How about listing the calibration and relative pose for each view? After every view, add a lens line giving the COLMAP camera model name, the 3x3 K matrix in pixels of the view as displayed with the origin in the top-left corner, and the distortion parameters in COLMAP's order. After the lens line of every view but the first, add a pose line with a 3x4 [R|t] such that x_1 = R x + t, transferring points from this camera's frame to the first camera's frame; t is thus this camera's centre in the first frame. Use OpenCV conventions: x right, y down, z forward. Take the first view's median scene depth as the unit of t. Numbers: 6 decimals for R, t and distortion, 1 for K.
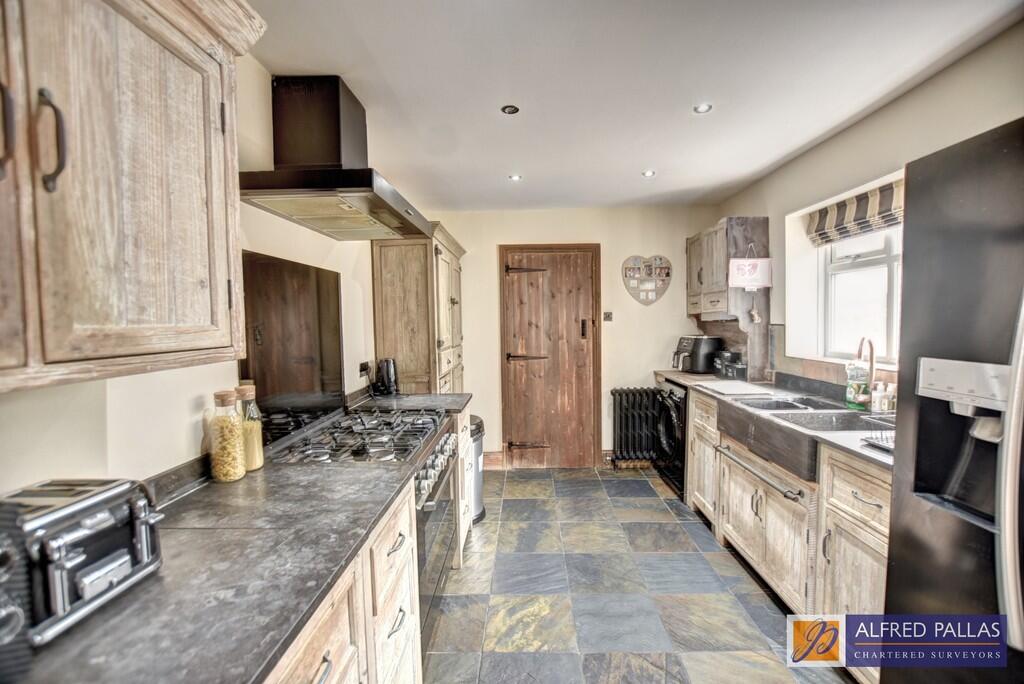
lens RADIAL K [[457.3, 0, 515.9], [0, 457.3, 337.3], [0, 0, 1]] dist [-0.017069, 0.000426]
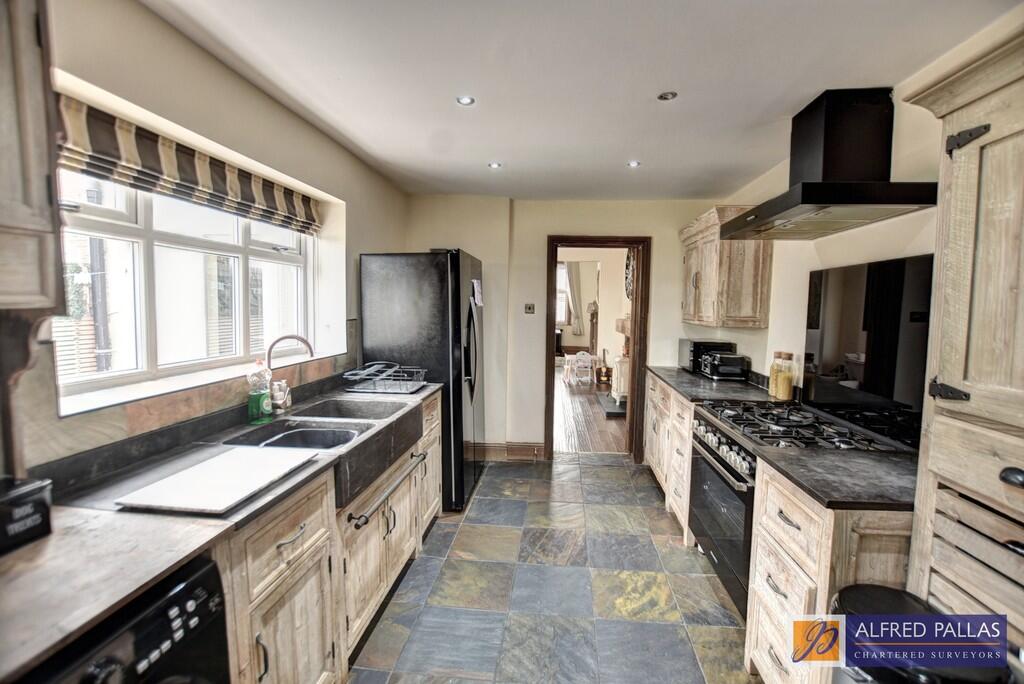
lens RADIAL K [[457.3, 0, 515.9], [0, 457.3, 337.3], [0, 0, 1]] dist [-0.017069, 0.000426]
pose [[-0.996872, -0.001114, 0.079020, 0.221969], [0.007533, 0.994009, 0.109043, -0.106624], [-0.078668, 0.109297, -0.990891, 2.008941]]
